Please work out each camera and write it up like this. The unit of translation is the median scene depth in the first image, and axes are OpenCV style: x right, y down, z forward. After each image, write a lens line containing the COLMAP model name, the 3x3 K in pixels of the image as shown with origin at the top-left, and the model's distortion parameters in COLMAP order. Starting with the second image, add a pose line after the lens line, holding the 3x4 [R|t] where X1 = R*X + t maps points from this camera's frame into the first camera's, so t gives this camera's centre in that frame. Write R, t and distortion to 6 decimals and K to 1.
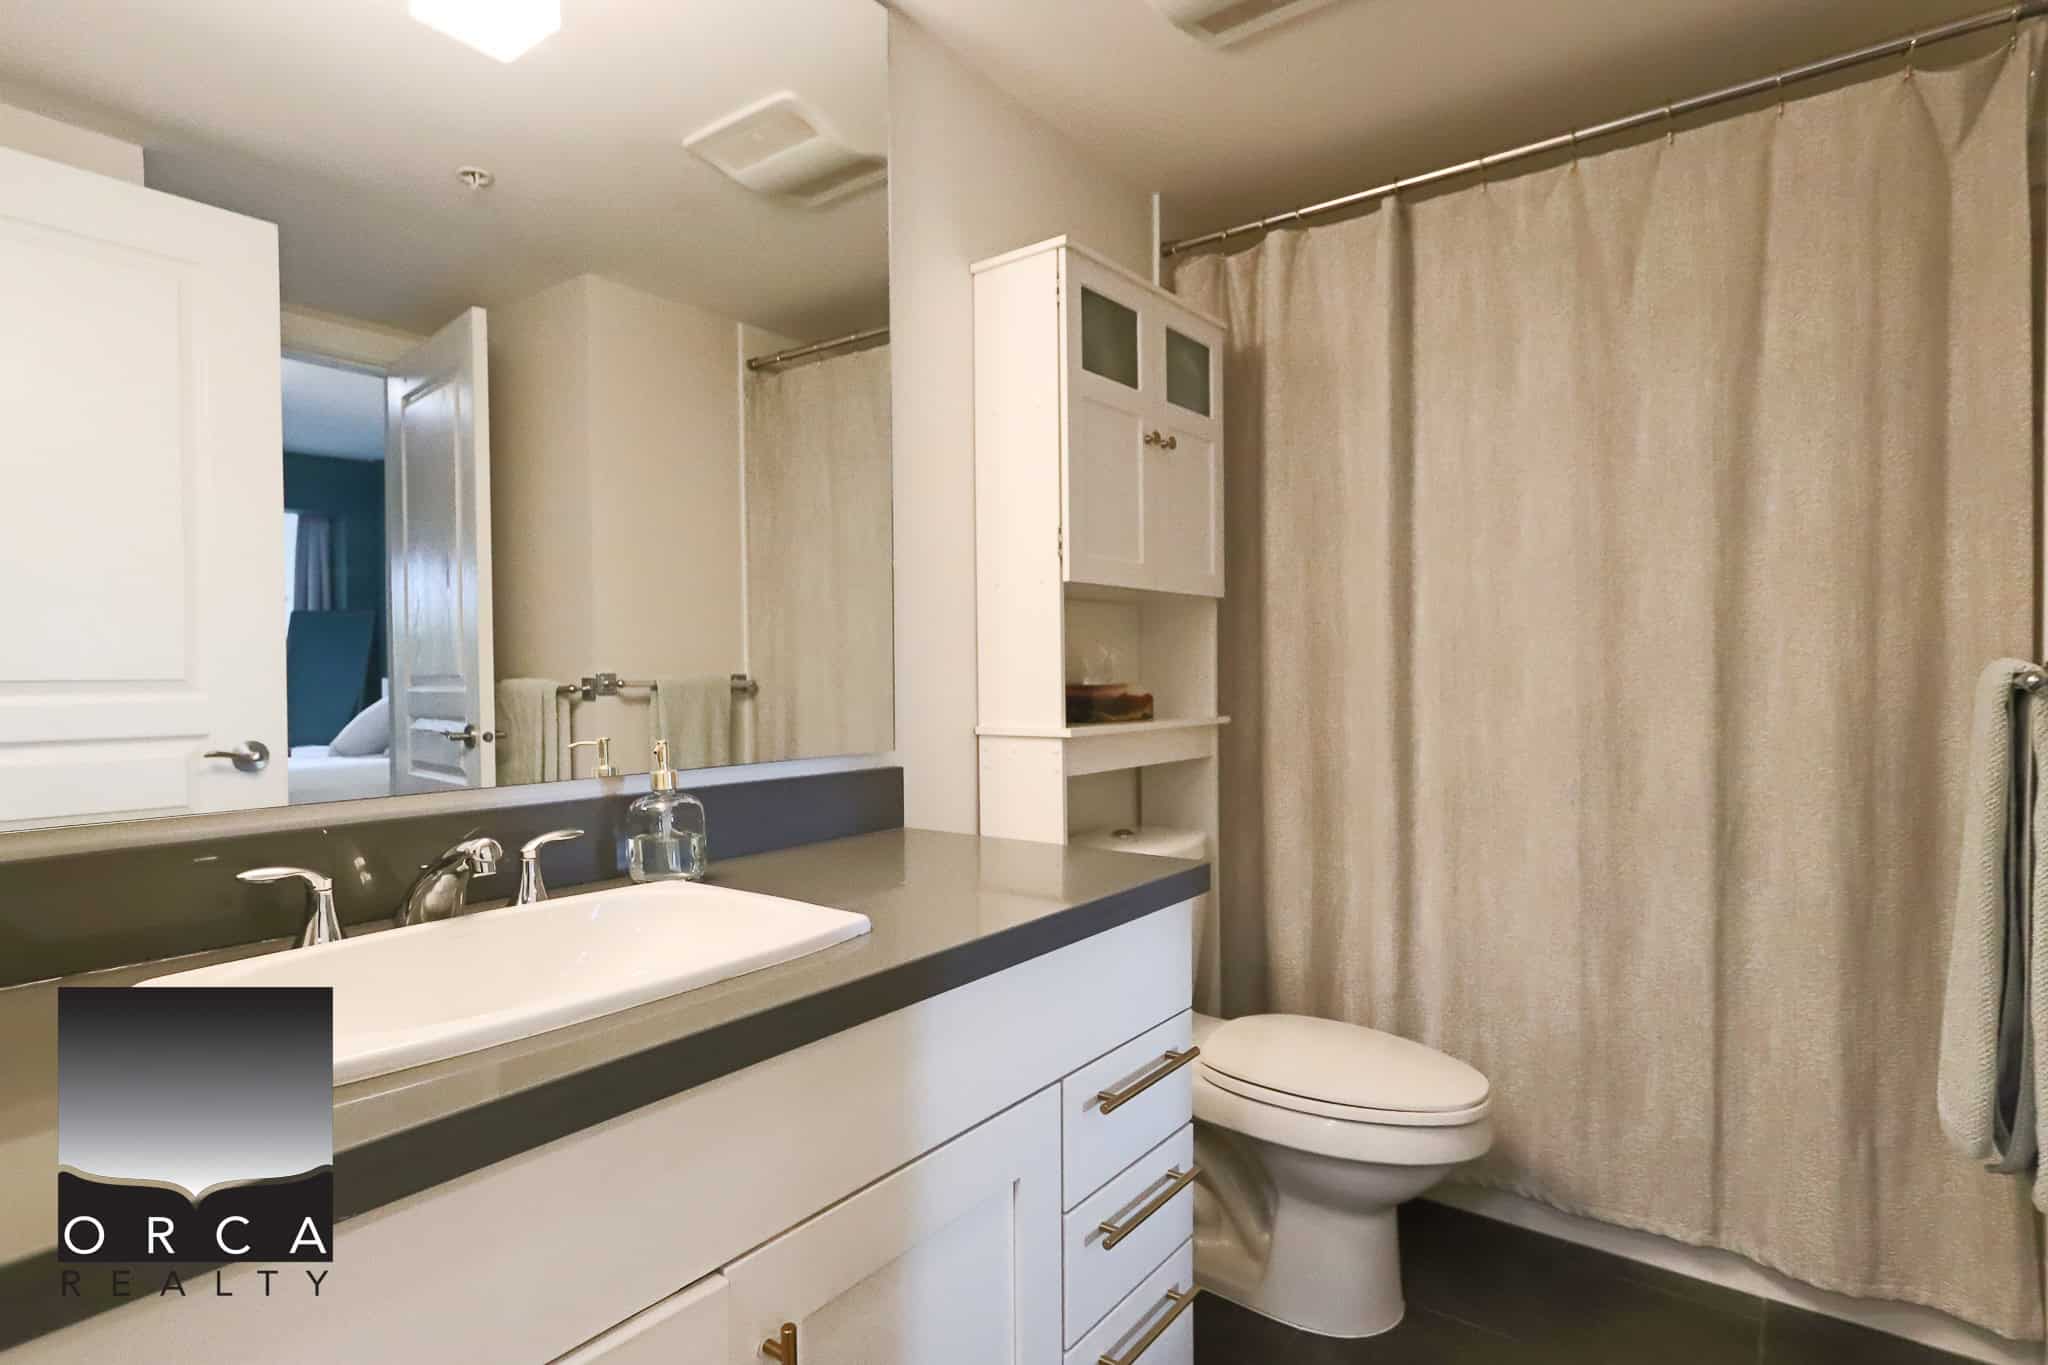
lens RADIAL K [[1067.8, 0, 1020.3], [0, 1067.8, 676.9], [0, 0, 1]] dist [-0.002395, 0.003579]
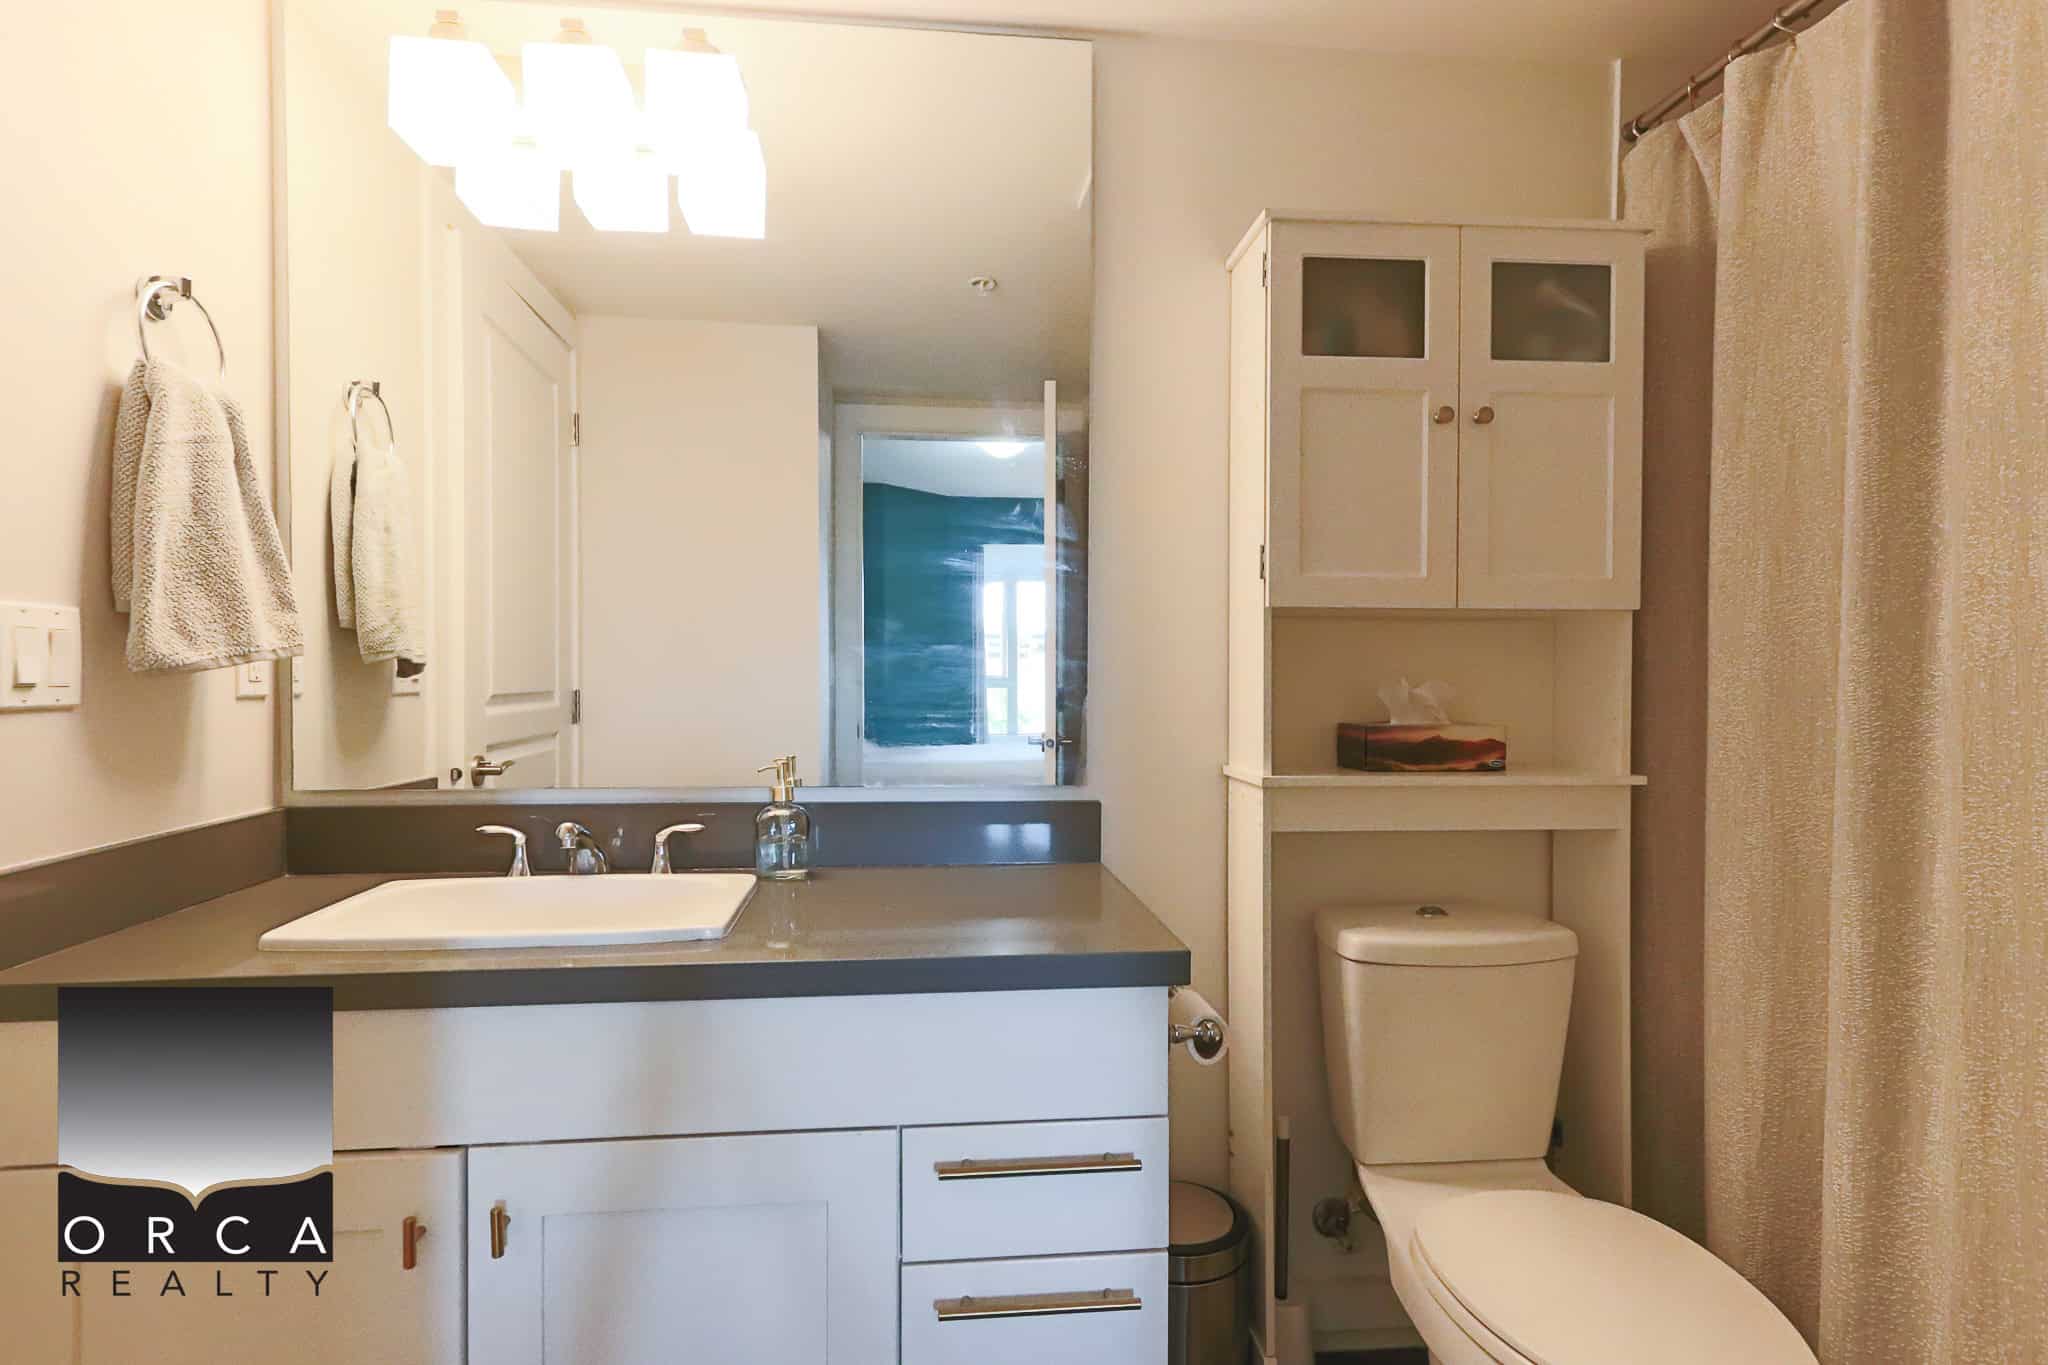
lens RADIAL K [[1067.8, 0, 1015.4], [0, 1067.8, 681.5], [0, 0, 1]] dist [-0.002395, 0.003579]
pose [[0.670737, 0.018030, -0.741476, 0.478876], [-0.012220, 0.999837, 0.013258, -0.032924], [0.741594, 0.000168, 0.670849, 0.230573]]
